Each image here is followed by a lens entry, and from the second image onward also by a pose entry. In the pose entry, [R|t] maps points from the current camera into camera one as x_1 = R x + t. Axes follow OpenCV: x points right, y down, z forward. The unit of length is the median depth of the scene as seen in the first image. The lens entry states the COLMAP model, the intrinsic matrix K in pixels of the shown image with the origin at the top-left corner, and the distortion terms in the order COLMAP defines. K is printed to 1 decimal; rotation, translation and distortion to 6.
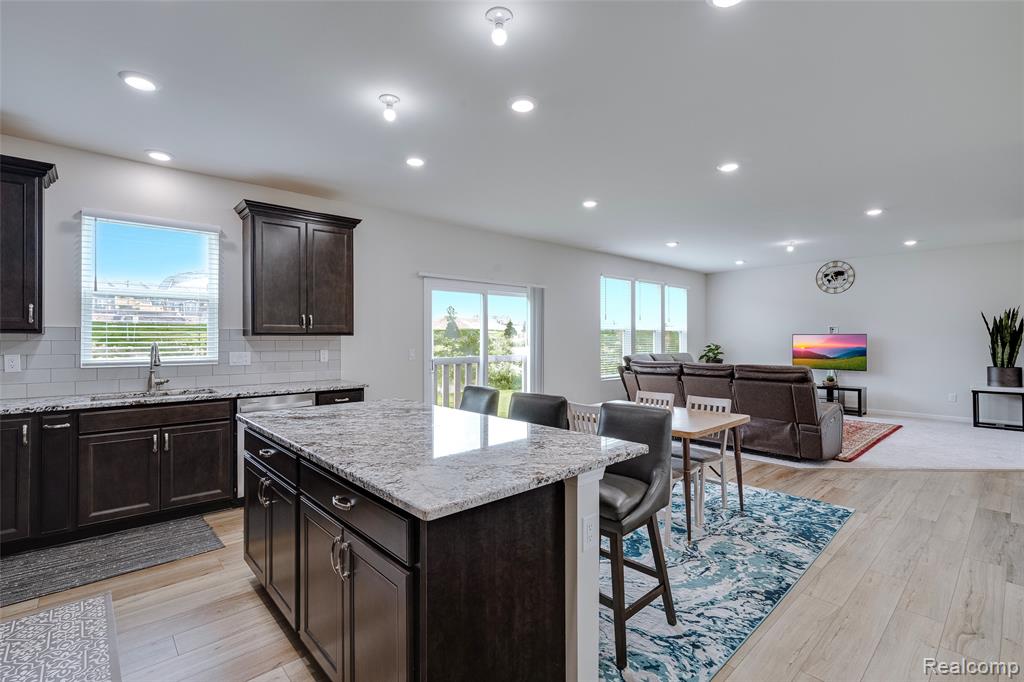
lens RADIAL K [[466.3, 0, 509.1], [0, 466.3, 338.5], [0, 0, 1]] dist [-0.009311, 0.002545]
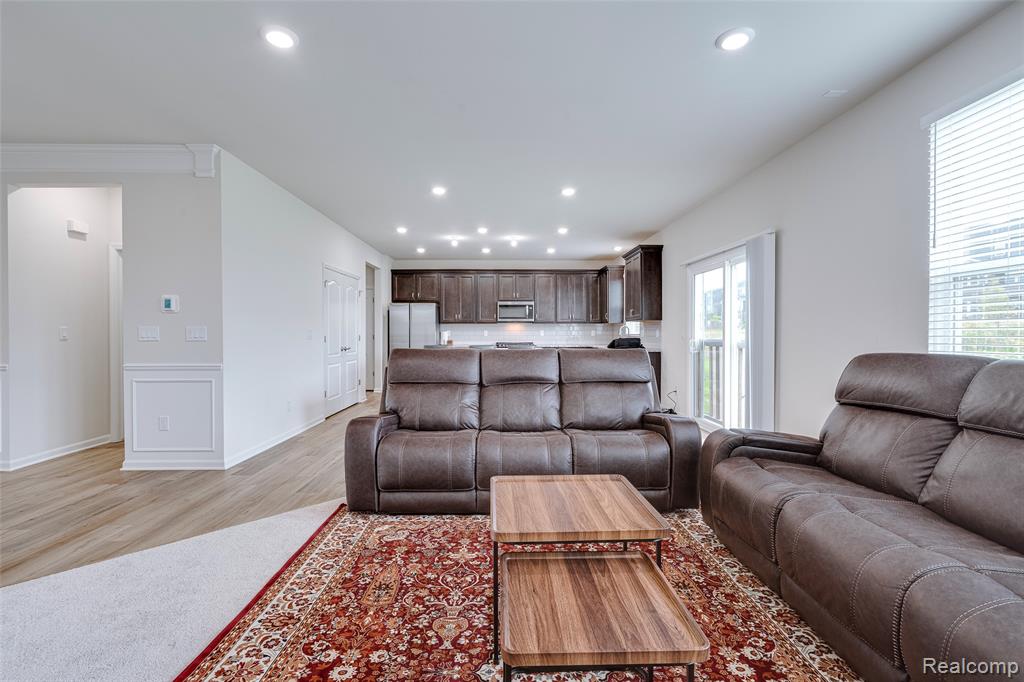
lens RADIAL K [[466.3, 0, 509.3], [0, 466.3, 340.4], [0, 0, 1]] dist [-0.009311, 0.002545]
pose [[-0.658739, 0.013133, -0.752257, 1.287248], [0.001060, 0.999863, 0.016528, 0.040387], [0.752371, 0.010091, -0.658663, 1.939544]]
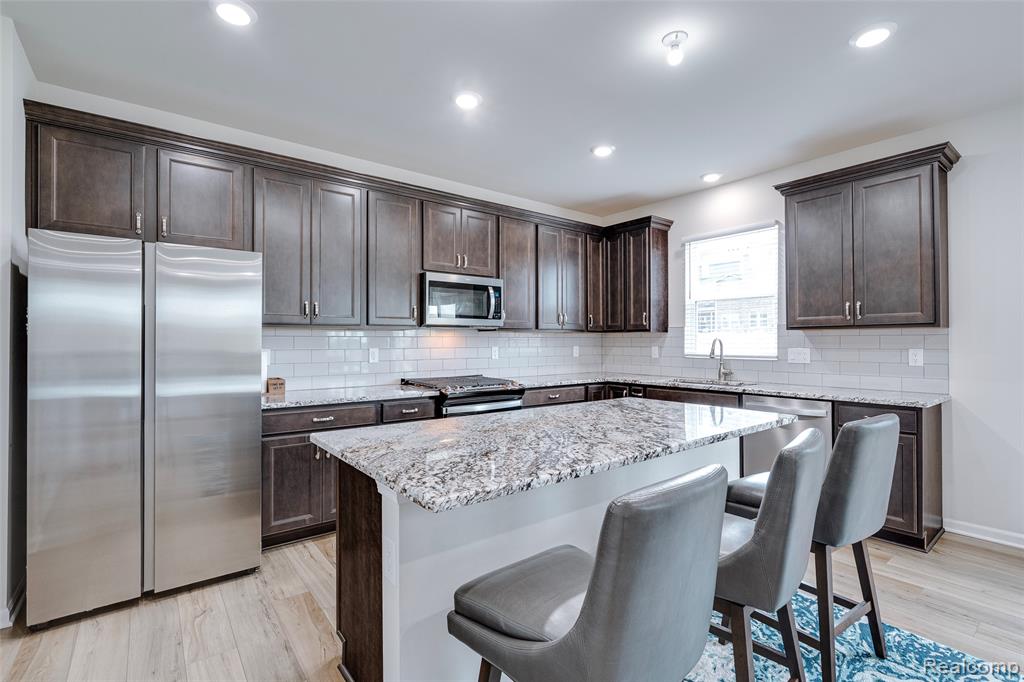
lens RADIAL K [[470.5, 0, 511.9], [0, 470.5, 337.6], [0, 0, 1]] dist [-0.007991, 0.002062]
pose [[-0.068532, -0.009689, -0.997602, 0.402889], [0.000395, 0.999953, -0.009739, 0.016766], [0.997649, -0.001061, -0.068525, 0.521279]]
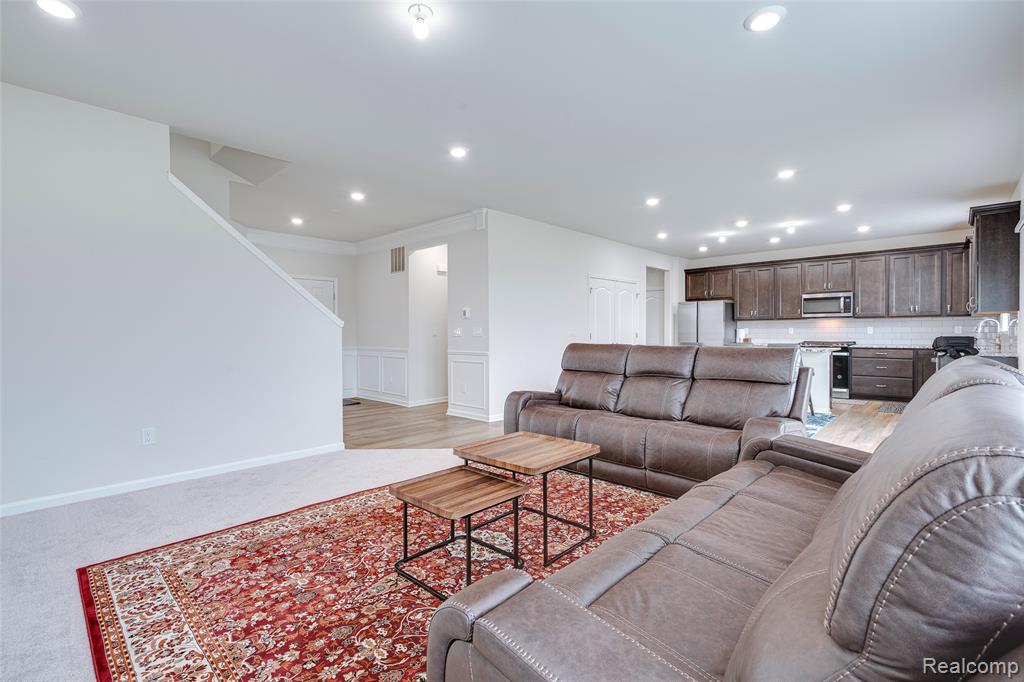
lens RADIAL K [[466.3, 0, 507.9], [0, 466.3, 340.7], [0, 0, 1]] dist [-0.009311, 0.002545]
pose [[-0.997899, 0.006308, -0.064481, 0.975933], [0.005096, 0.999807, 0.018948, 0.041716], [0.064588, 0.018580, -0.997739, 2.329839]]
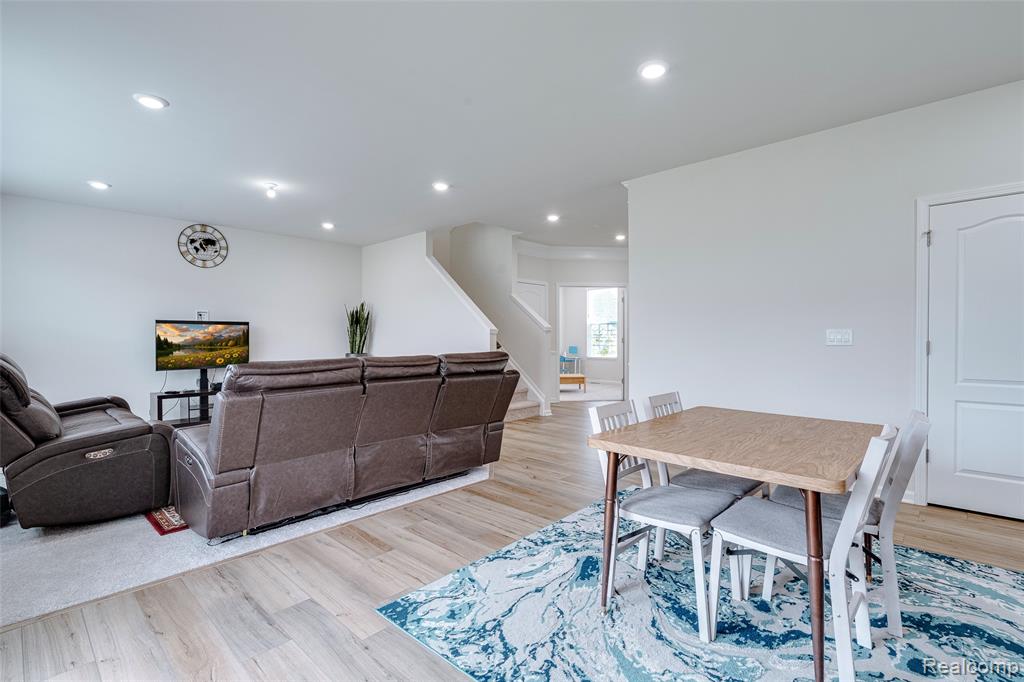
lens RADIAL K [[470.5, 0, 510.5], [0, 470.5, 349.0], [0, 0, 1]] dist [-0.007991, 0.002062]
pose [[-0.085550, -0.020842, 0.996116, -0.218374], [0.003102, 0.999771, 0.021184, 0.044144], [-0.996329, 0.004902, -0.085466, 1.211866]]
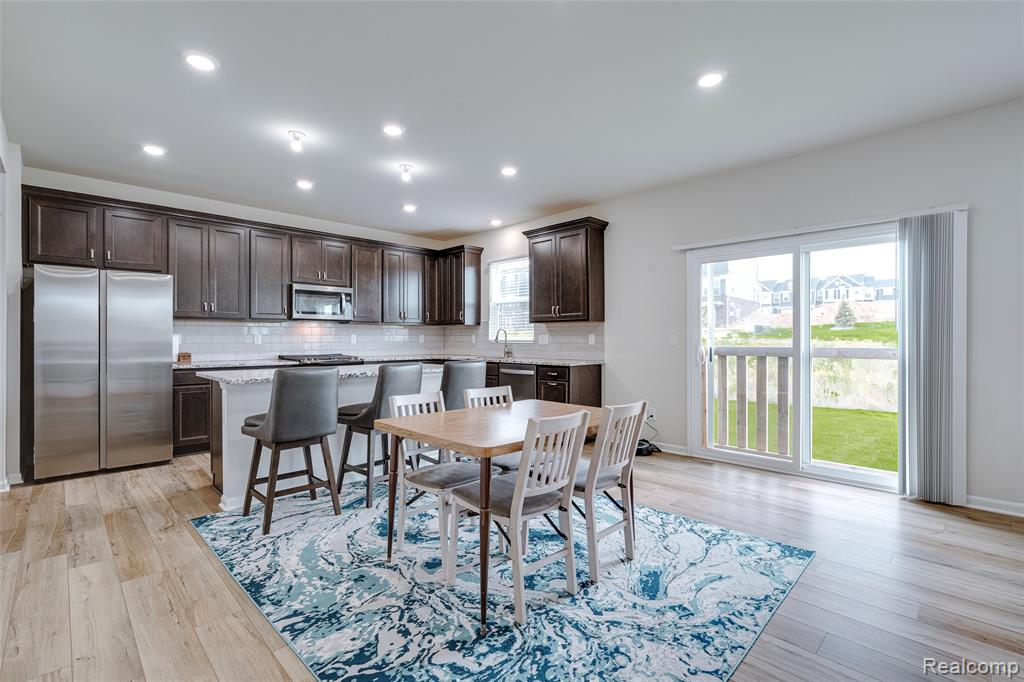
lens RADIAL K [[466.3, 0, 507.5], [0, 466.3, 338.8], [0, 0, 1]] dist [-0.009311, 0.002545]
pose [[0.036376, 0.000761, -0.999338, 0.893946], [-0.000307, 1.000000, 0.000751, 0.040984], [0.999338, 0.000280, 0.036377, 0.875824]]
